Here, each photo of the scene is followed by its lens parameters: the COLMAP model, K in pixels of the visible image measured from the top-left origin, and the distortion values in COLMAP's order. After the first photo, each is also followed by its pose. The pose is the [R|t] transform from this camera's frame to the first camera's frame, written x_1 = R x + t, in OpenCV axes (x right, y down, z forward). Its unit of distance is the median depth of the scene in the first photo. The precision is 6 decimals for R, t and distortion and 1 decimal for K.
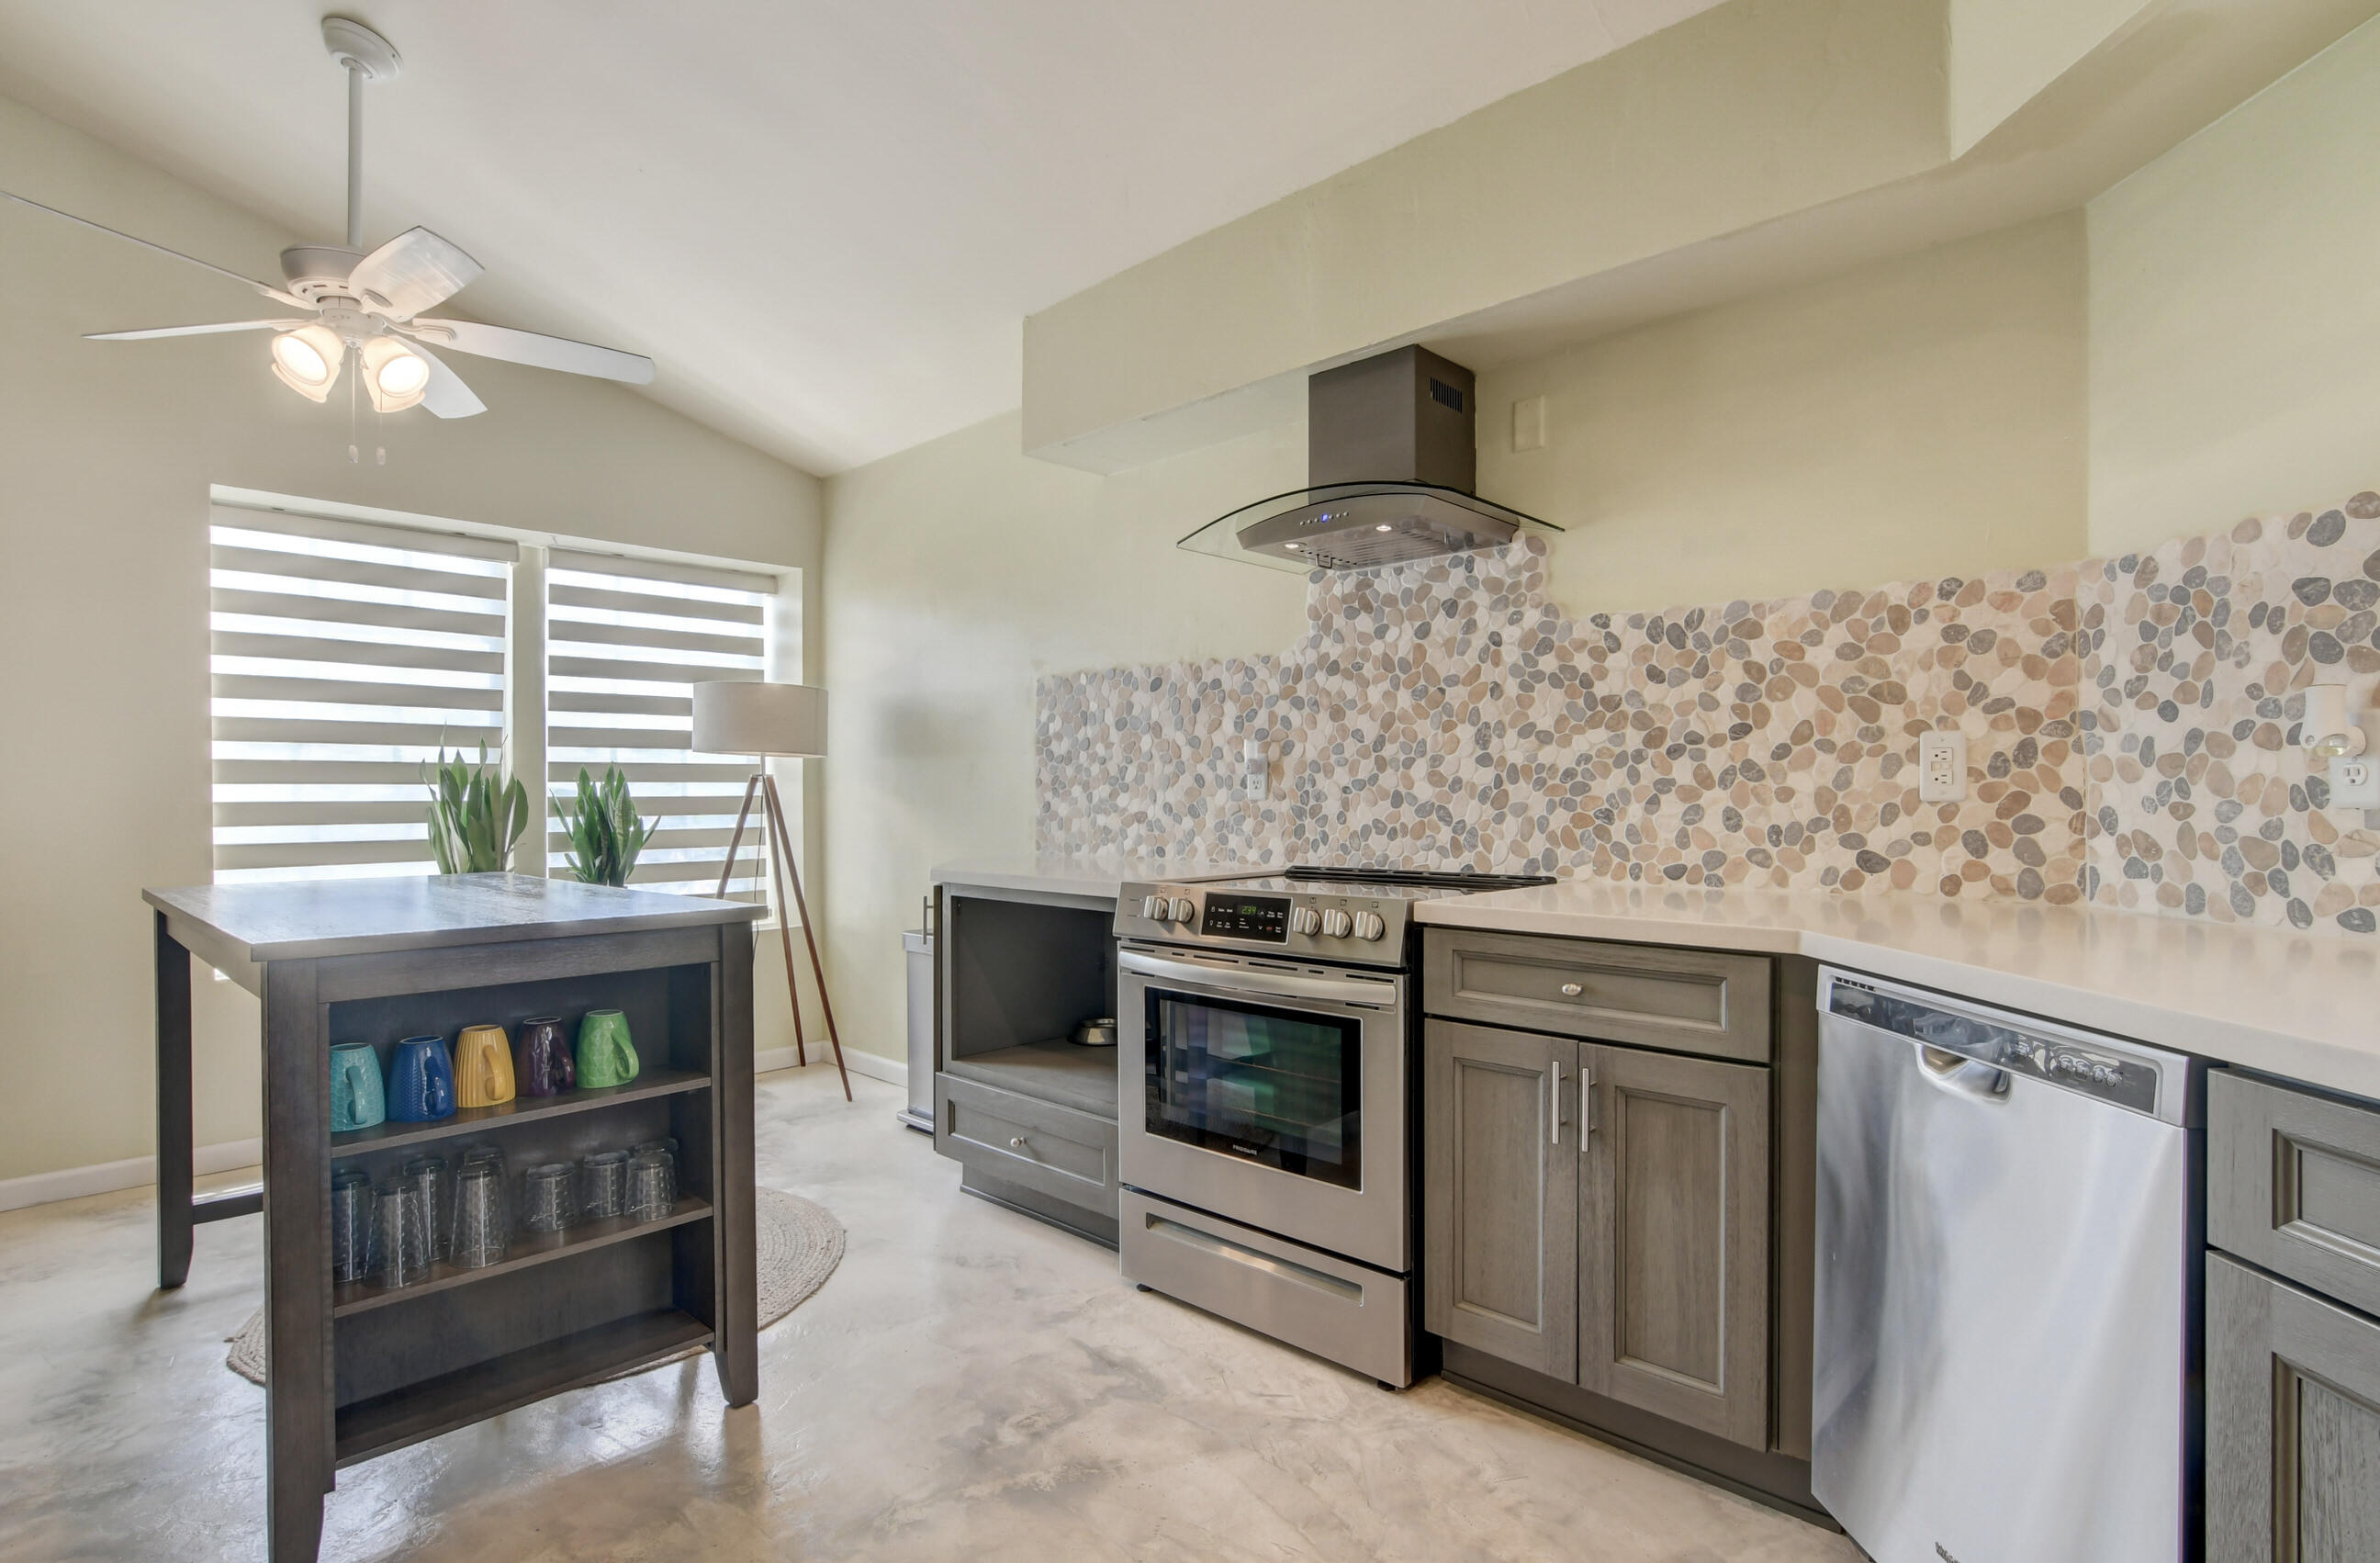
lens RADIAL K [[1169.0, 0, 1175.6], [0, 1169.0, 800.7], [0, 0, 1]] dist [-0.024033, 0.001579]
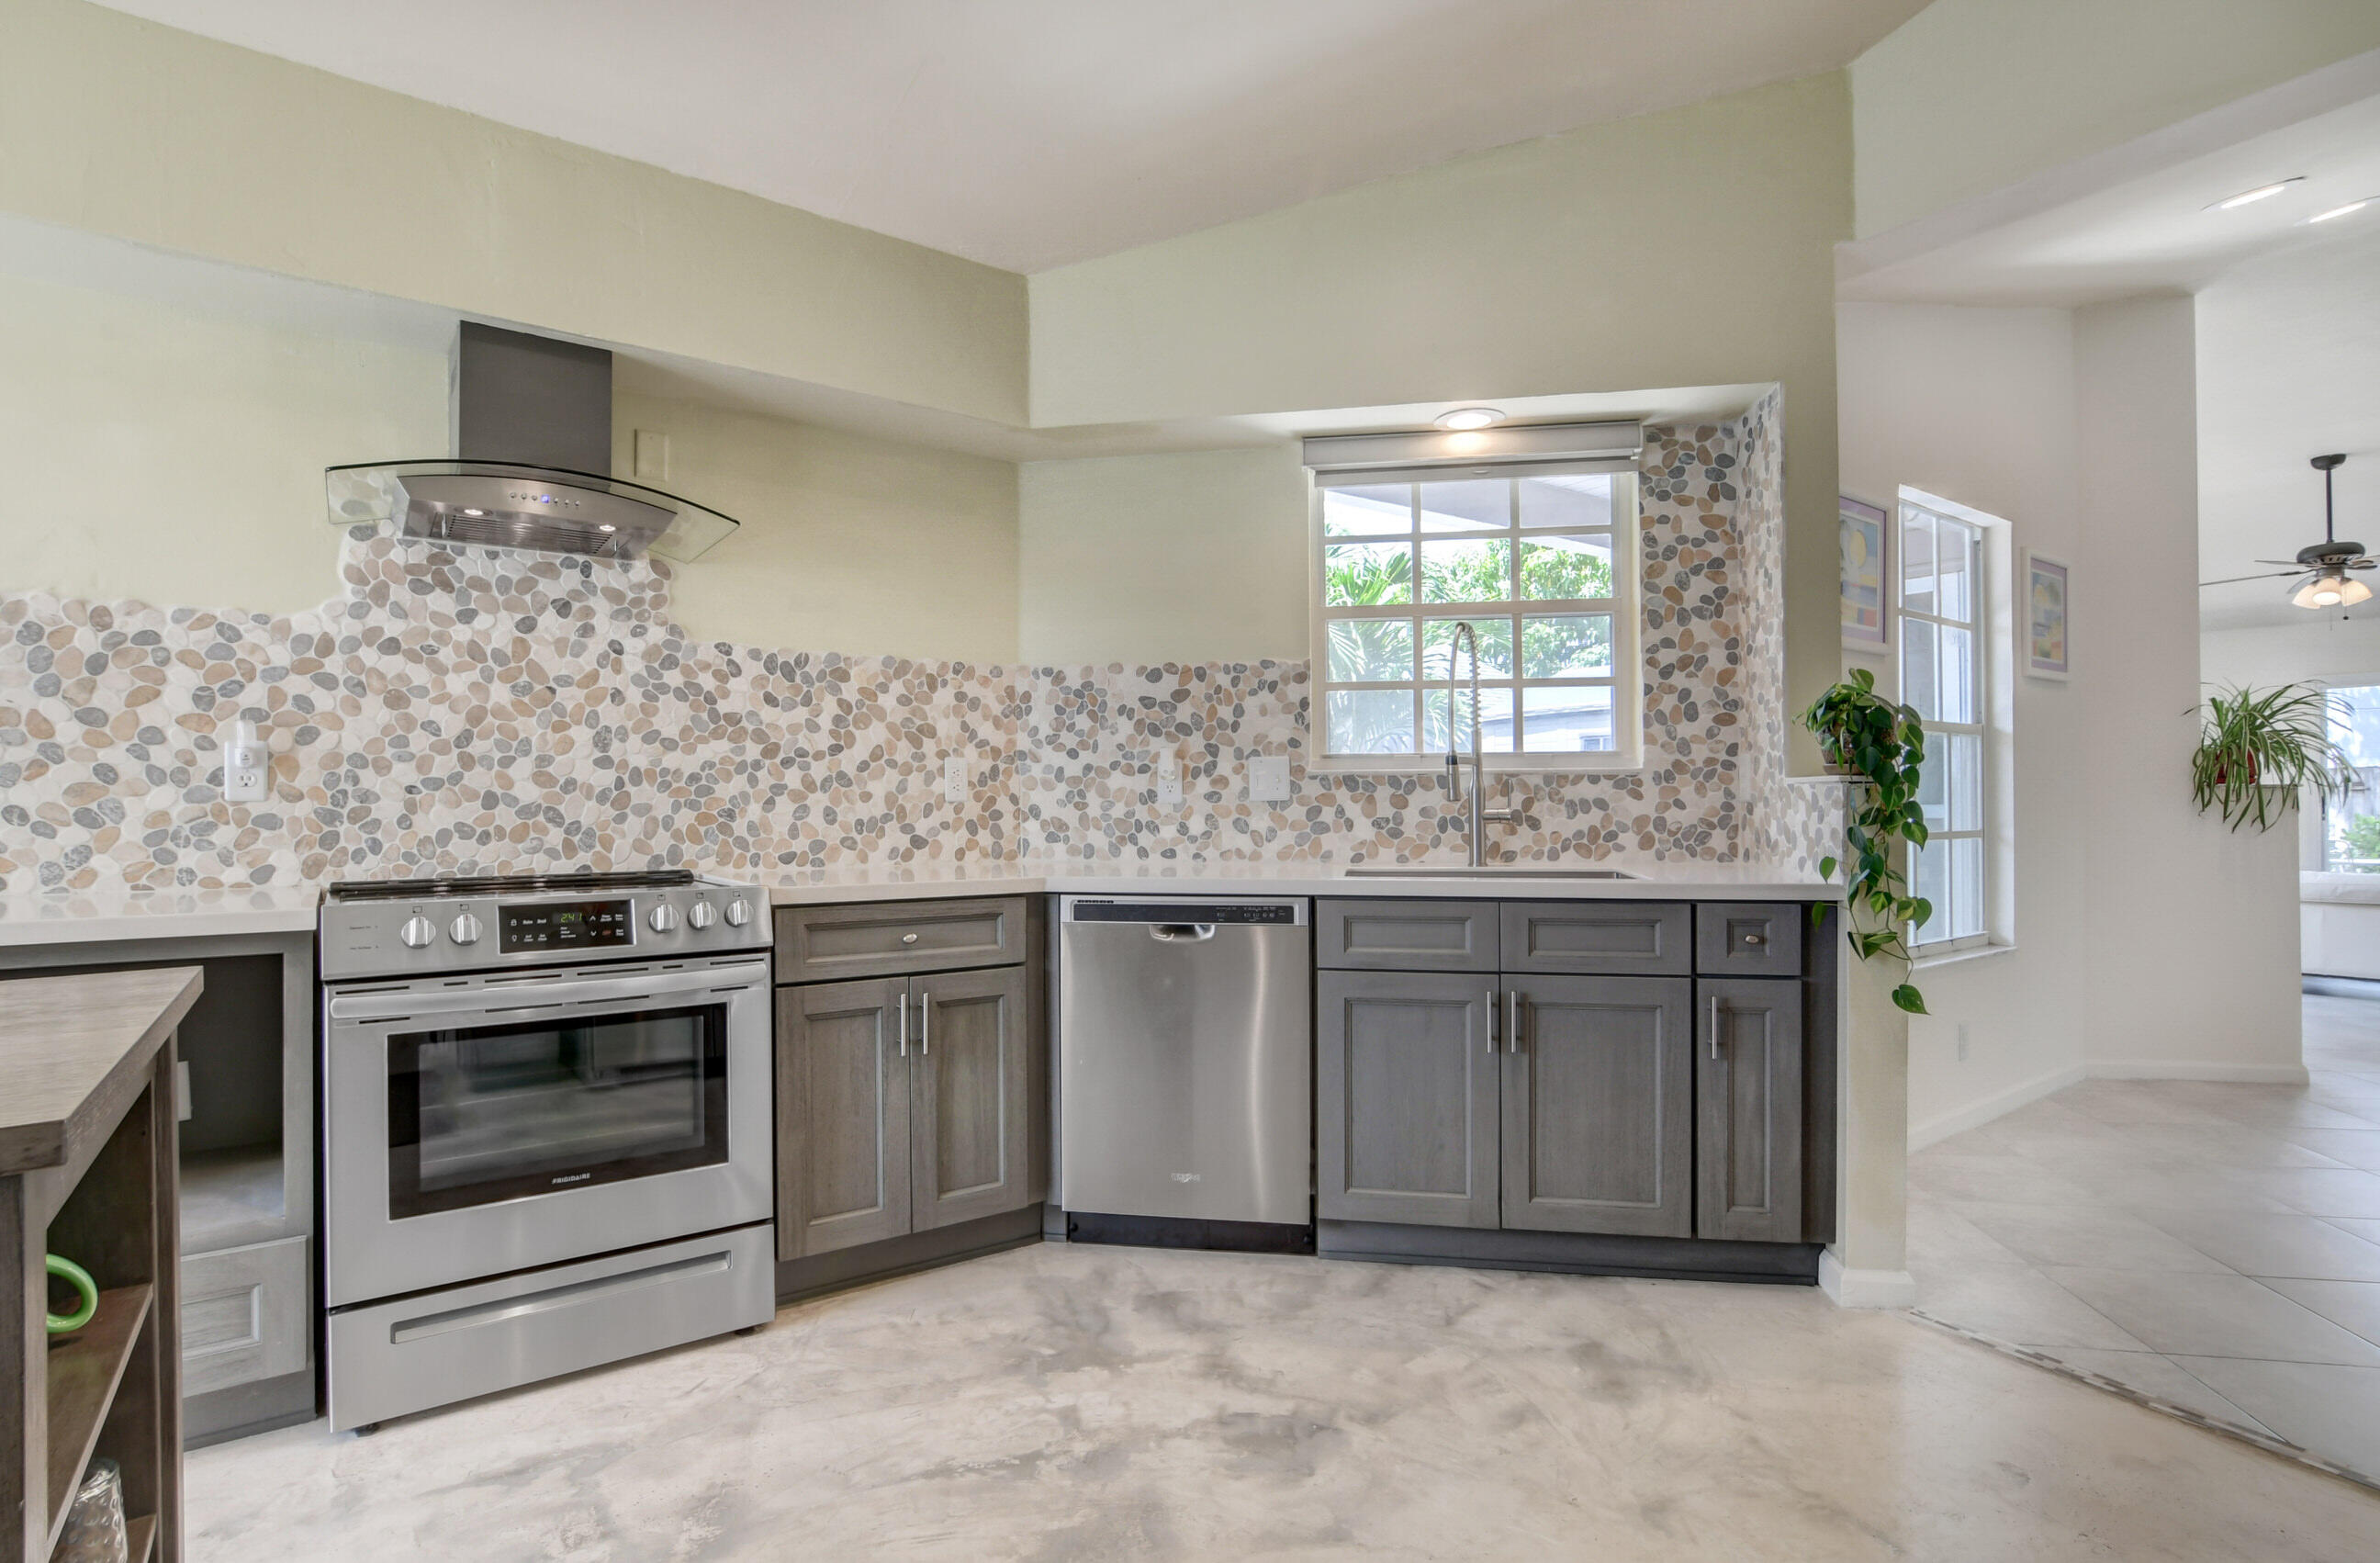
lens RADIAL K [[1169.0, 0, 1175.6], [0, 1169.0, 800.7], [0, 0, 1]] dist [-0.024033, 0.001579]
pose [[0.172681, 0.006770, 0.984955, -0.741668], [0.007208, 0.999941, -0.008137, 0.012443], [-0.984951, 0.008505, 0.172622, 0.364269]]
